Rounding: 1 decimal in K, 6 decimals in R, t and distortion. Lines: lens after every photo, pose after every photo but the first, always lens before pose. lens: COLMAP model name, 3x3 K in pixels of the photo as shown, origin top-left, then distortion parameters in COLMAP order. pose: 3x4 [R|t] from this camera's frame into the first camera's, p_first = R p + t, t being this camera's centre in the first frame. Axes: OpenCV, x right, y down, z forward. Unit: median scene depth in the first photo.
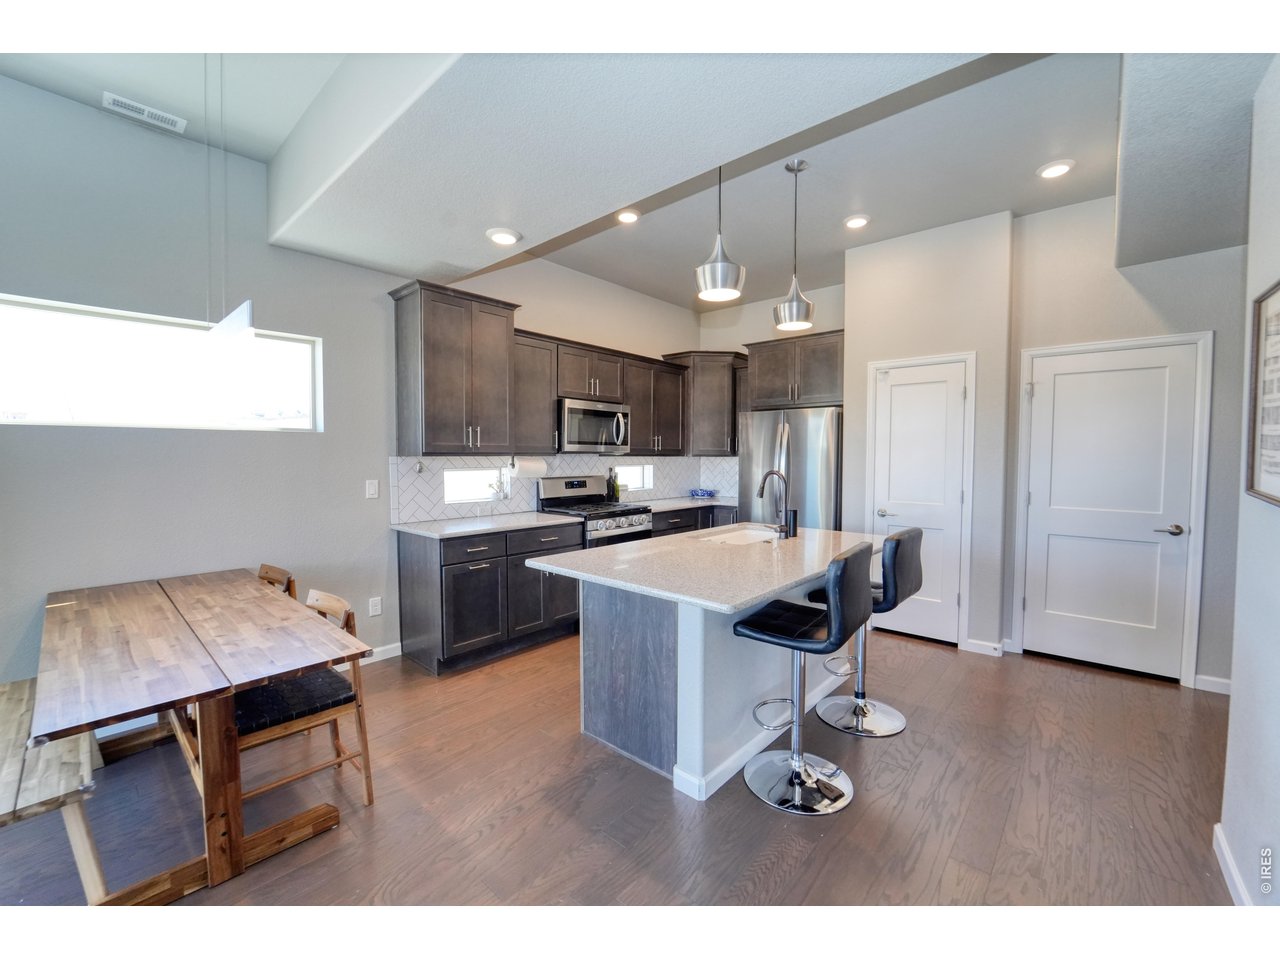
lens RADIAL K [[522.7, 0, 636.9], [0, 522.7, 480.2], [0, 0, 1]] dist [-0.020465, 0.000758]
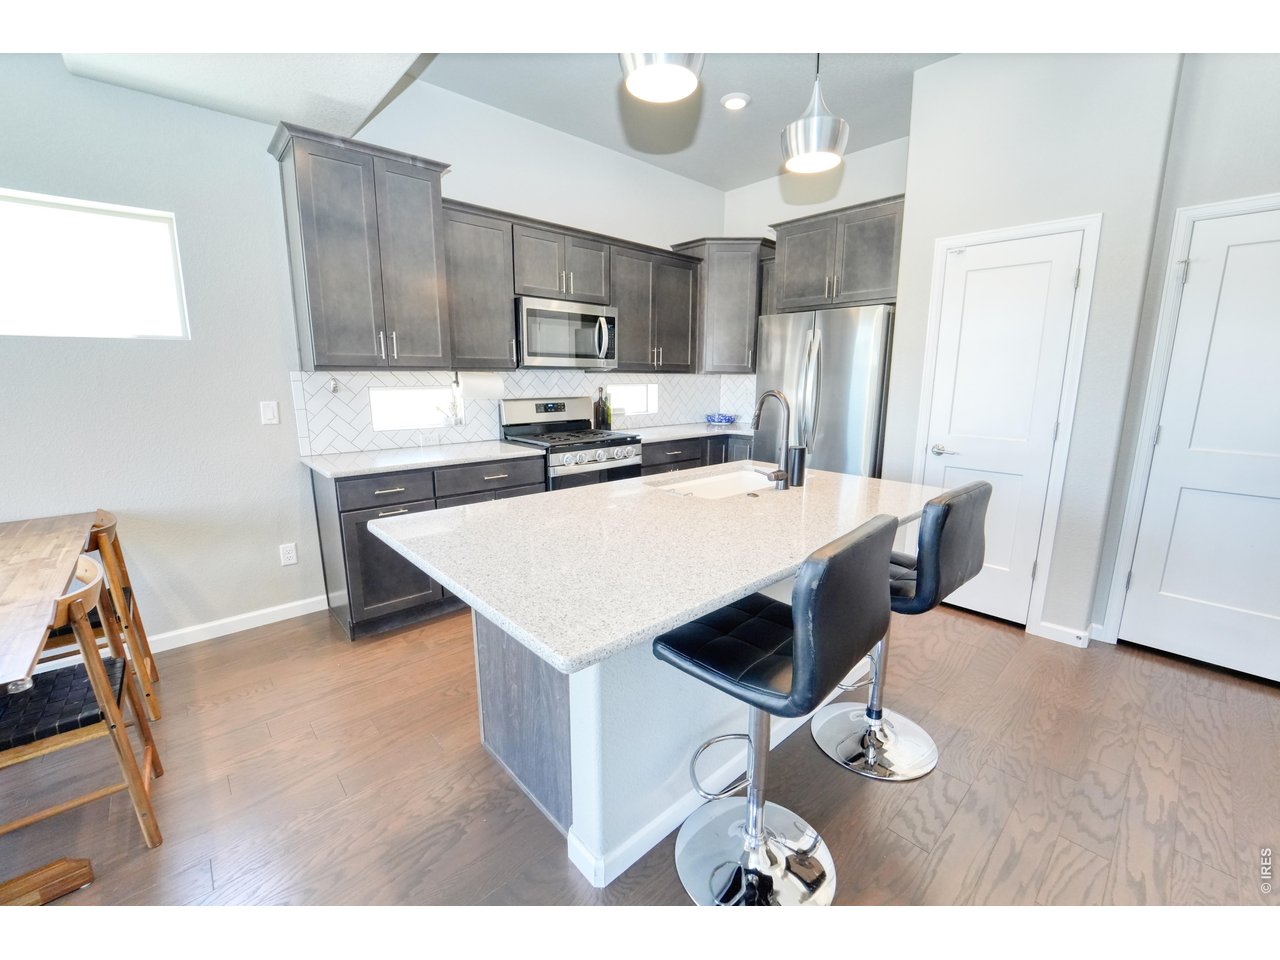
lens RADIAL K [[522.7, 0, 641.4], [0, 522.7, 479.2], [0, 0, 1]] dist [-0.020465, 0.000758]
pose [[0.995243, 0.020943, -0.095144, 0.144365], [-0.006830, 0.989217, 0.146300, -0.002297], [0.097182, -0.144954, 0.984654, 0.264048]]
